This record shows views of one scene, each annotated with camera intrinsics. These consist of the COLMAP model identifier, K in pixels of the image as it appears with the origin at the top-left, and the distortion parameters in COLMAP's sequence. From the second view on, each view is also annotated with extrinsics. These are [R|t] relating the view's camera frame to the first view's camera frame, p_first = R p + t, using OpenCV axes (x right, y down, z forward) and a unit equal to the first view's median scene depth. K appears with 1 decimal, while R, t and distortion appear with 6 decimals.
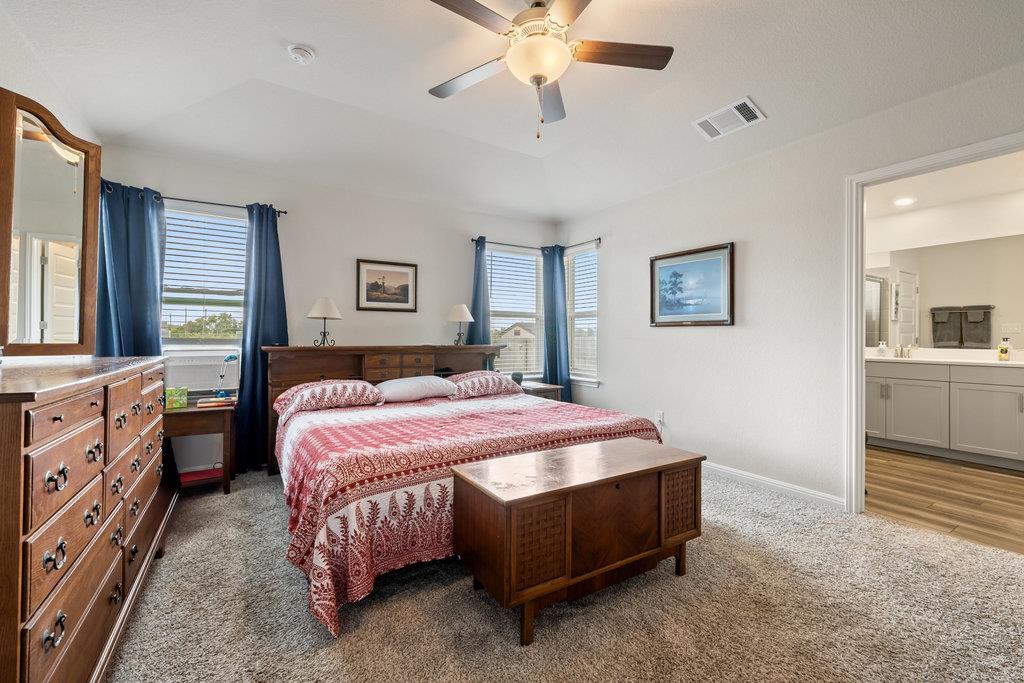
lens RADIAL K [[432.7, 0, 515.0], [0, 432.7, 334.3], [0, 0, 1]] dist [0.001974, -0.000107]
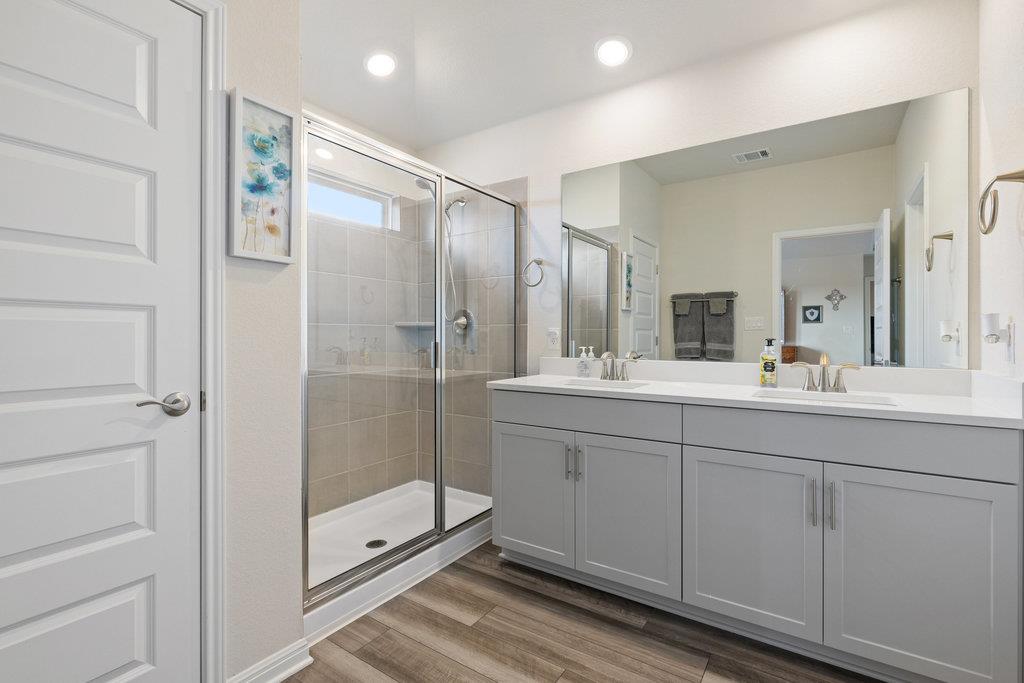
lens RADIAL K [[479.4, 0, 513.3], [0, 479.4, 334.8], [0, 0, 1]] dist [0.000655, 0.000381]
pose [[0.912643, -0.006560, 0.408705, 0.427690], [0.004568, 0.999972, 0.005849, -0.000597], [-0.408732, -0.003471, 0.912648, 0.414129]]
